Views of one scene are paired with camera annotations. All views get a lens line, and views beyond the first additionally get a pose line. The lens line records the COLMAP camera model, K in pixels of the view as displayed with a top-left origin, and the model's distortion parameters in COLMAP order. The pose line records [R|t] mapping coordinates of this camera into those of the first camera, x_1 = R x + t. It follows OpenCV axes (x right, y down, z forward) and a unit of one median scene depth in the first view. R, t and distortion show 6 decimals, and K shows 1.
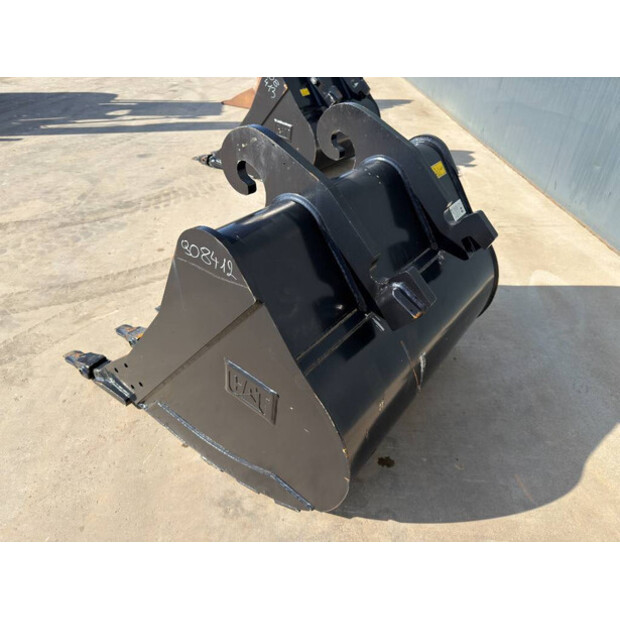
lens RADIAL K [[452.0, 0, 310.0], [0, 452.0, 310.0], [0, 0, 1]] dist [-0.039091, -0.003161]
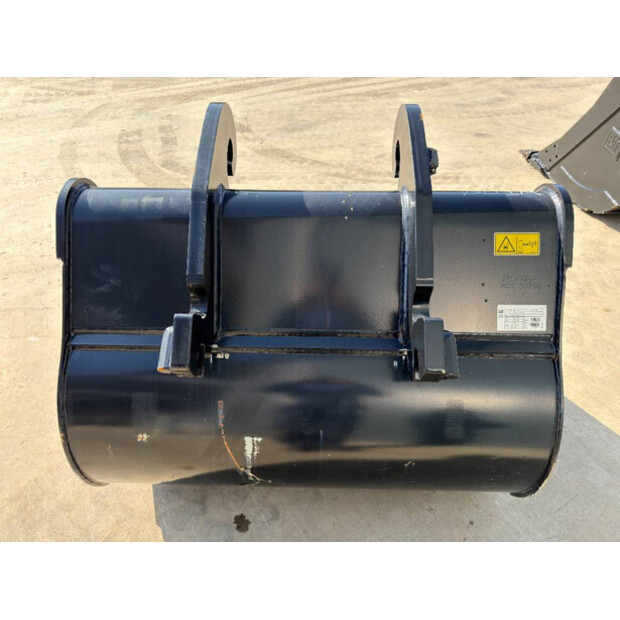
lens RADIAL K [[452.0, 0, 310.0], [0, 452.0, 310.0], [0, 0, 1]] dist [-0.039091, -0.003161]
pose [[0.567670, 0.473551, -0.673425, 0.543026], [-0.436046, 0.866788, 0.241954, -0.238160], [0.698294, 0.156294, 0.698540, 0.382108]]
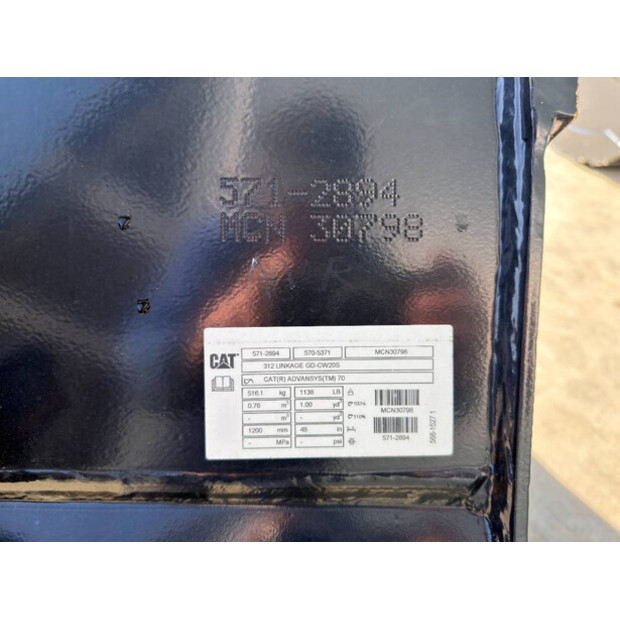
lens RADIAL K [[452.0, 0, 310.0], [0, 452.0, 310.0], [0, 0, 1]] dist [-0.039091, -0.003161]
pose [[0.589556, 0.473707, -0.654236, 0.378227], [-0.423345, 0.871026, 0.249184, -0.253653], [0.687897, 0.130059, 0.714060, 0.884774]]
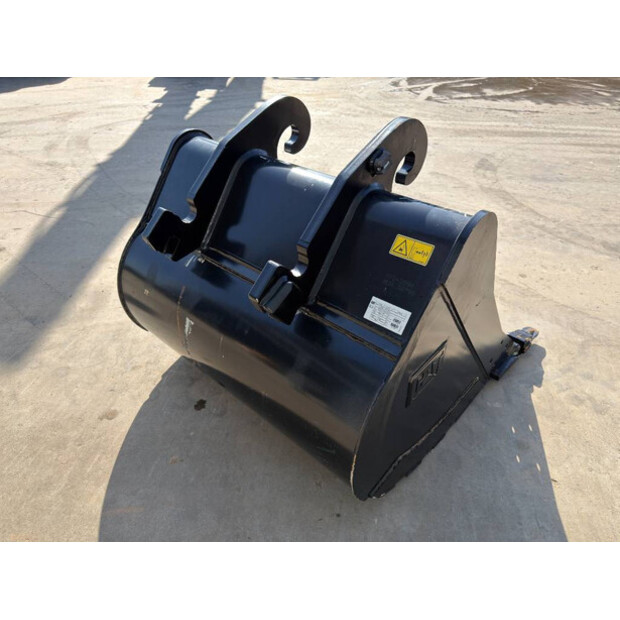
lens RADIAL K [[452.0, 0, 310.0], [0, 452.0, 310.0], [0, 0, 1]] dist [-0.039091, -0.003161]
pose [[-0.123231, 0.515435, -0.848022, 0.841465], [-0.559947, 0.669394, 0.488233, -0.453366], [0.819313, 0.535012, 0.206126, 0.758443]]
